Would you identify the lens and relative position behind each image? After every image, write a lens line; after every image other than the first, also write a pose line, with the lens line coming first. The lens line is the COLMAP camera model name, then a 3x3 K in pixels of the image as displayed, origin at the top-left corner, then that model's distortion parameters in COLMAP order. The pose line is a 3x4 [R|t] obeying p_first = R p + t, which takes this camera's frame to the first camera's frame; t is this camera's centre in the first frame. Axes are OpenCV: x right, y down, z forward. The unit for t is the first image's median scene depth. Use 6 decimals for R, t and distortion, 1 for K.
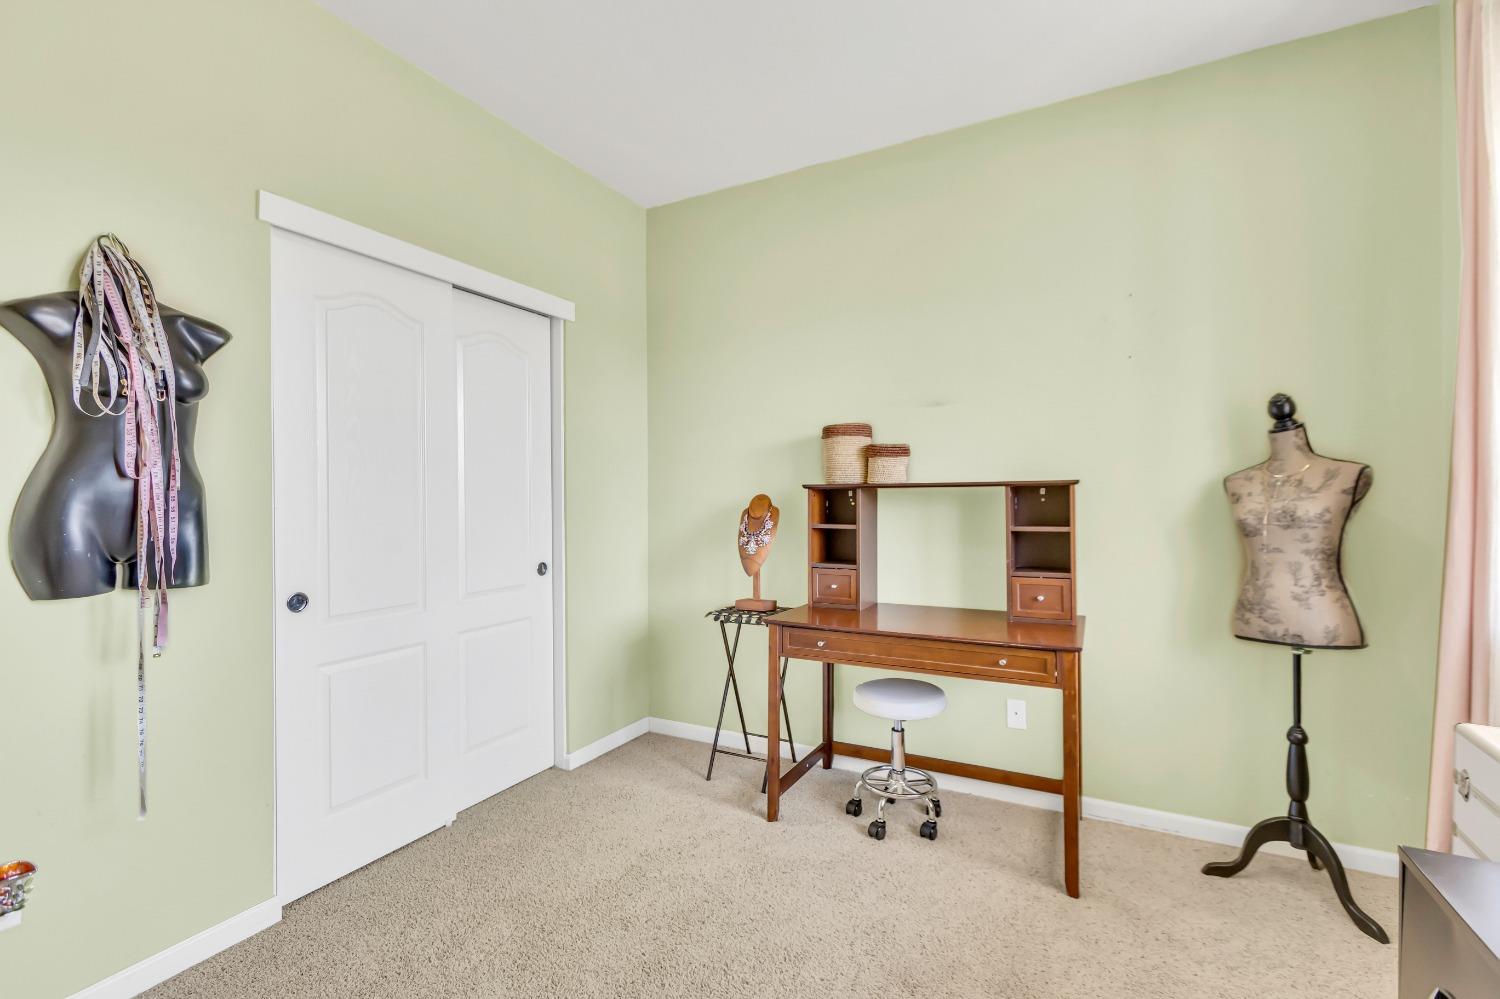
lens RADIAL K [[666.7, 0, 757.0], [0, 666.7, 510.9], [0, 0, 1]] dist [0.003546, -0.000156]
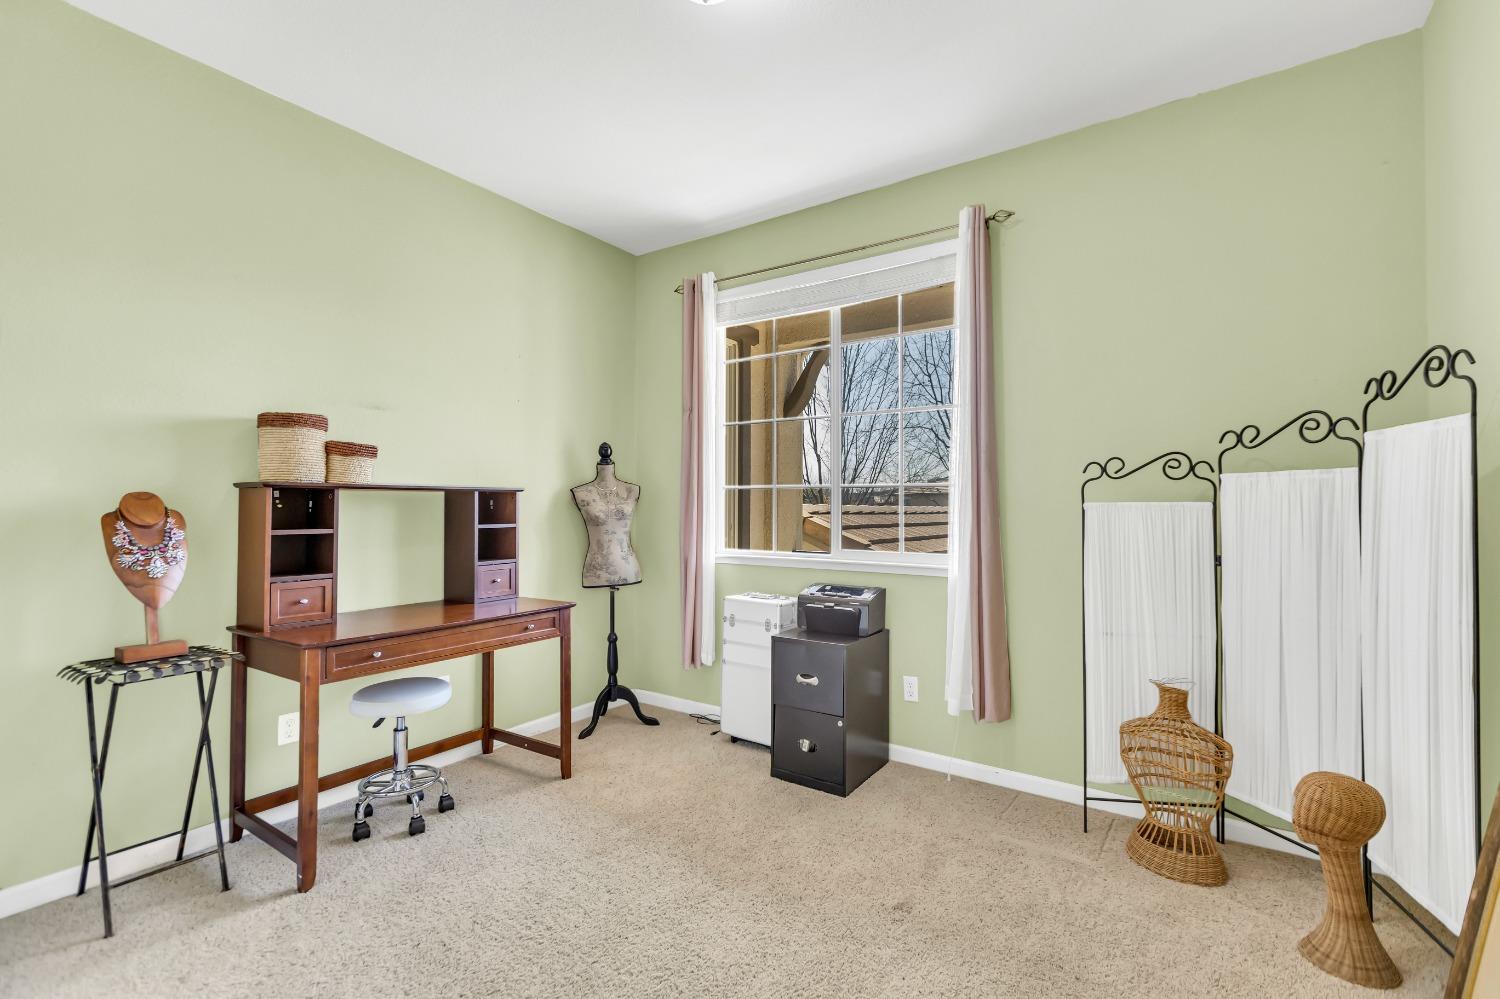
lens RADIAL K [[666.7, 0, 756.5], [0, 666.7, 499.2], [0, 0, 1]] dist [0.003546, -0.000156]
pose [[0.107364, 0.013182, 0.994132, -0.751036], [0.009141, 0.999857, -0.014245, -0.000567], [-0.994178, 0.010617, 0.107228, 0.355658]]
